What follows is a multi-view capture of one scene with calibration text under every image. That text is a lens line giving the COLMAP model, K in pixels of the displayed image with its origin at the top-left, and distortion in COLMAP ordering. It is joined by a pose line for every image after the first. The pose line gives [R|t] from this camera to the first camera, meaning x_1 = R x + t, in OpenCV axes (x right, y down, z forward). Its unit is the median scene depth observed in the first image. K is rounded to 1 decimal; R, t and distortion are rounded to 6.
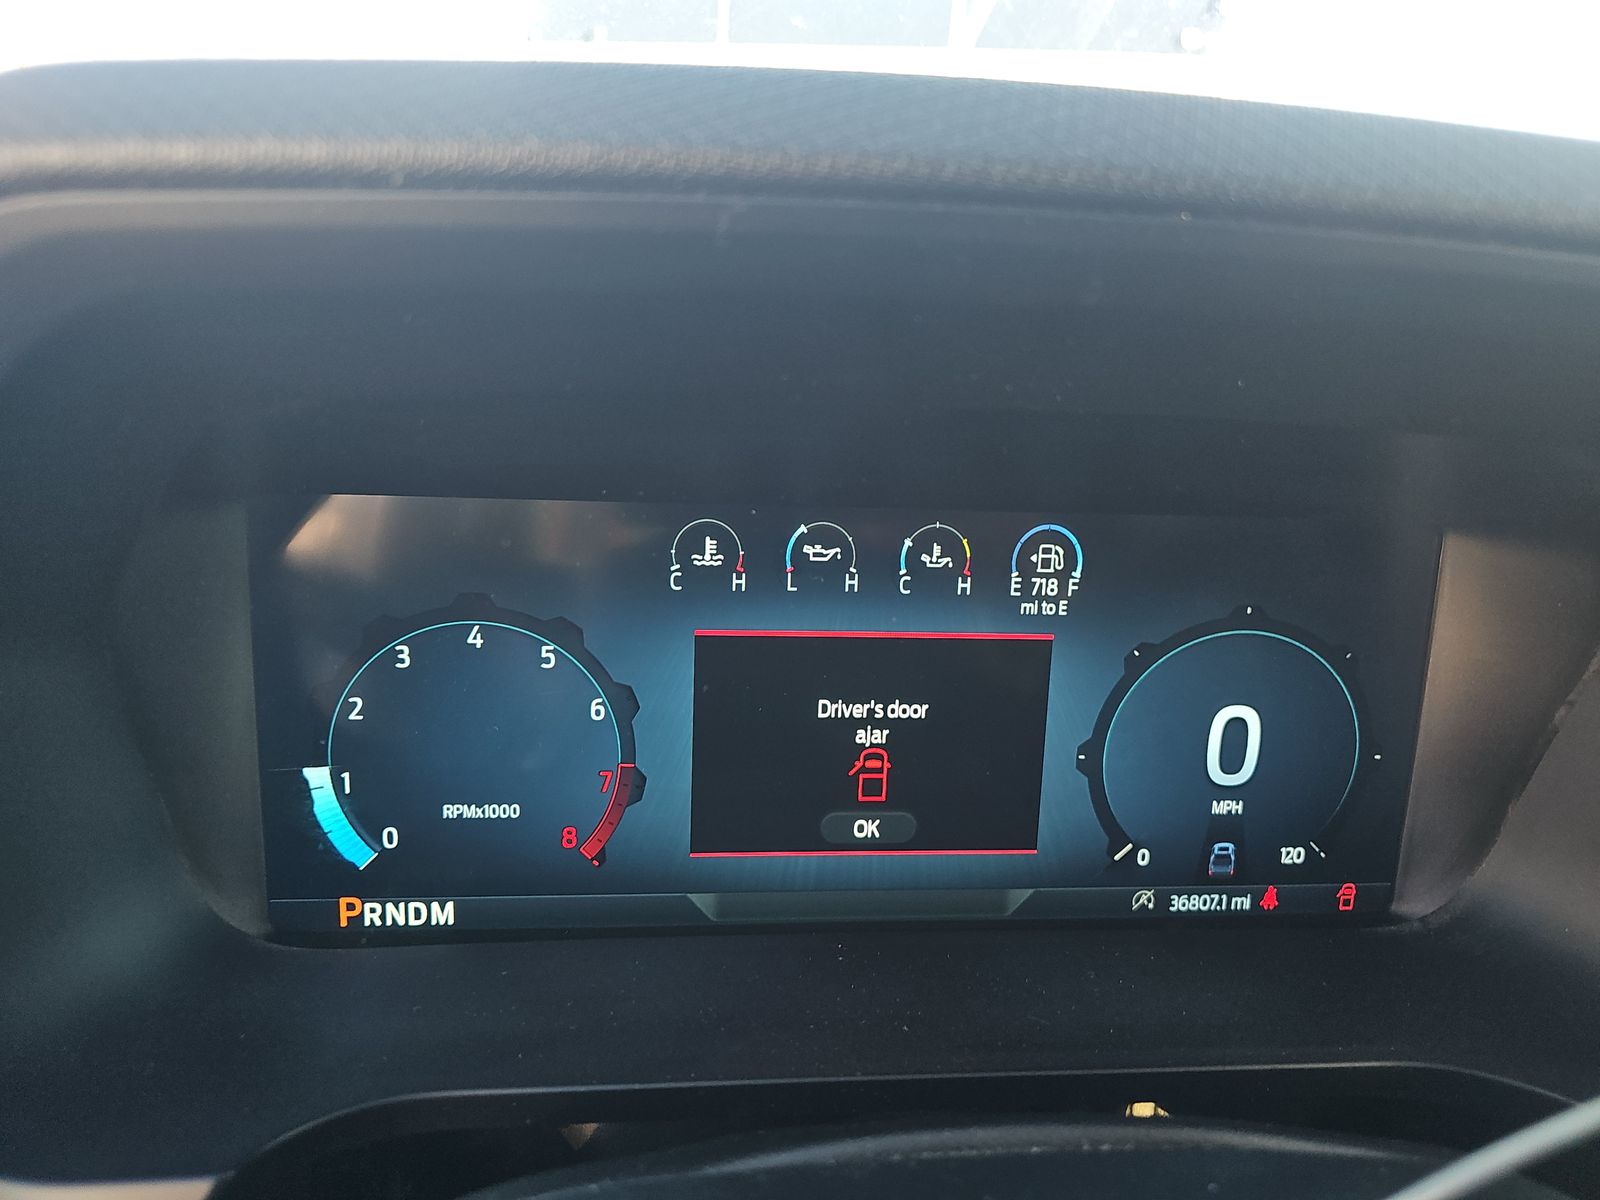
lens RADIAL K [[1077.7, 0, 798.9], [0, 1077.7, 596.2], [0, 0, 1]] dist [0.005472, 0.000165]
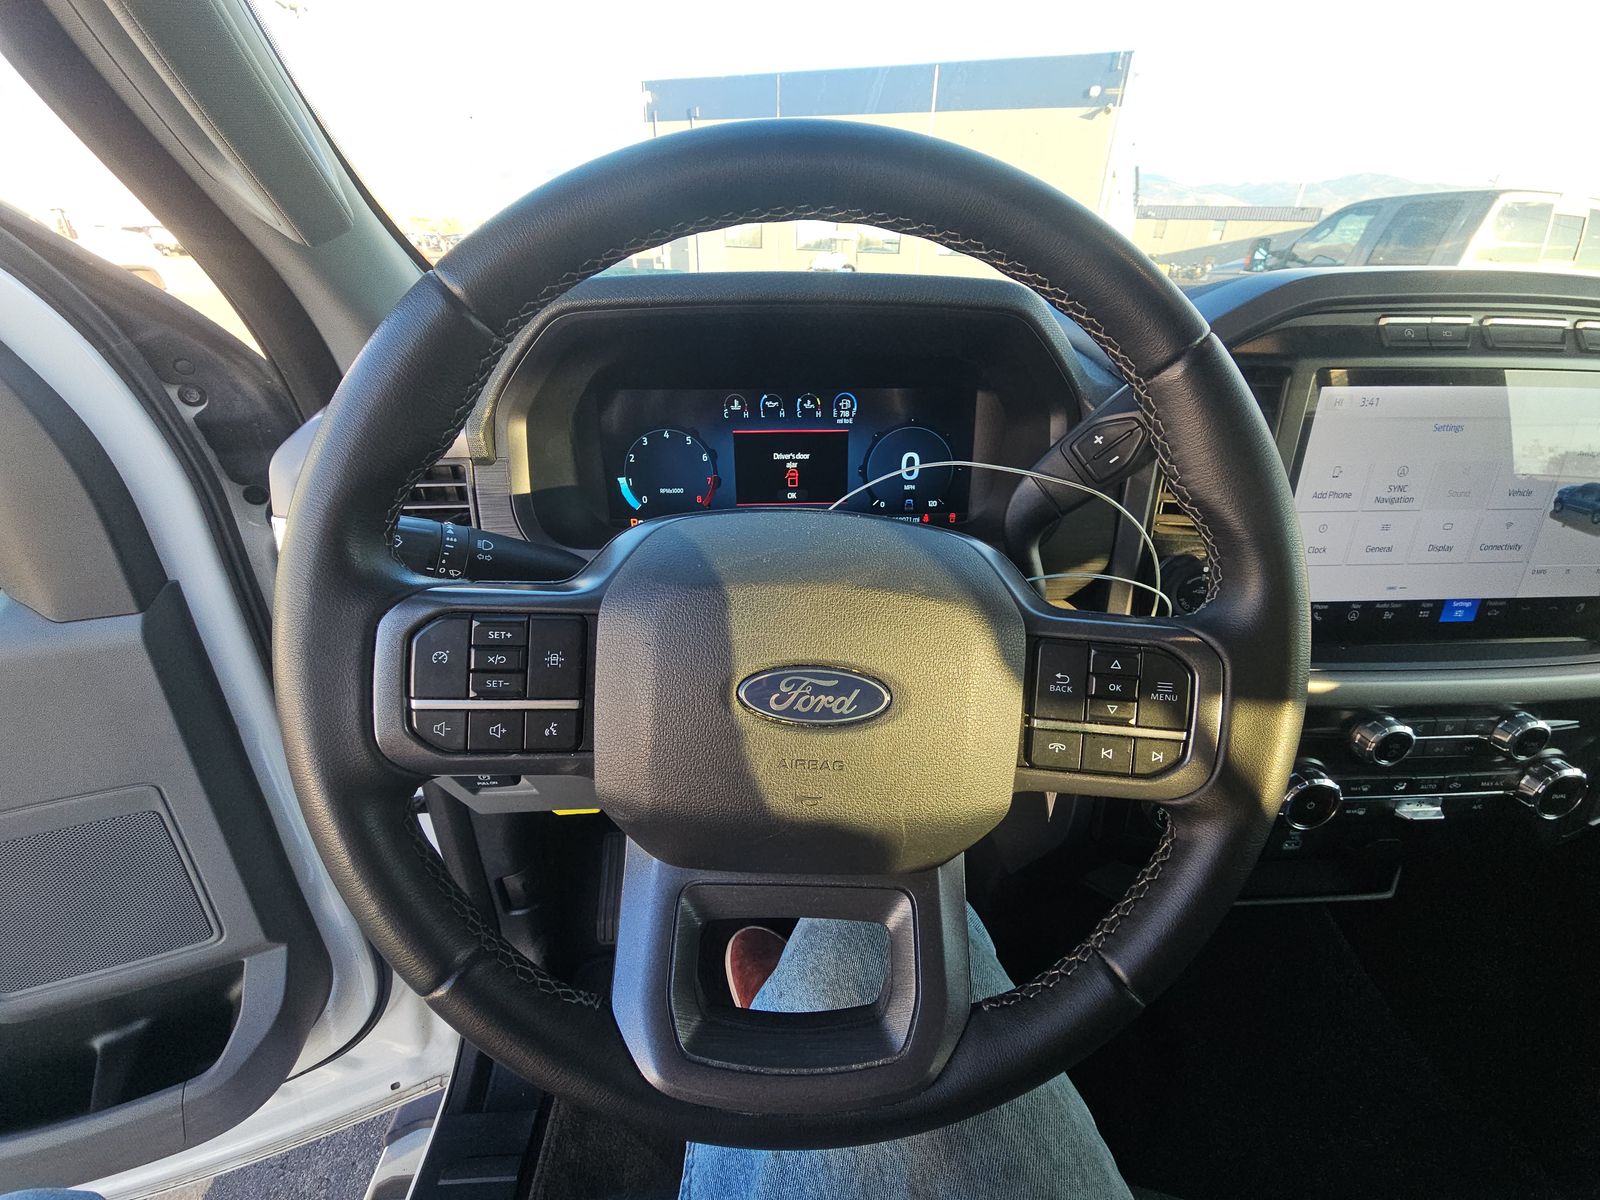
lens RADIAL K [[640.0, 0, 810.3], [0, 640.0, 604.0], [0, 0, 1]] dist [0.000015, 0.000001]
pose [[0.998844, -0.025543, -0.040716, 0.190077], [0.032645, 0.982266, 0.184627, 0.187340], [0.035278, -0.185743, 0.981965, -0.928970]]
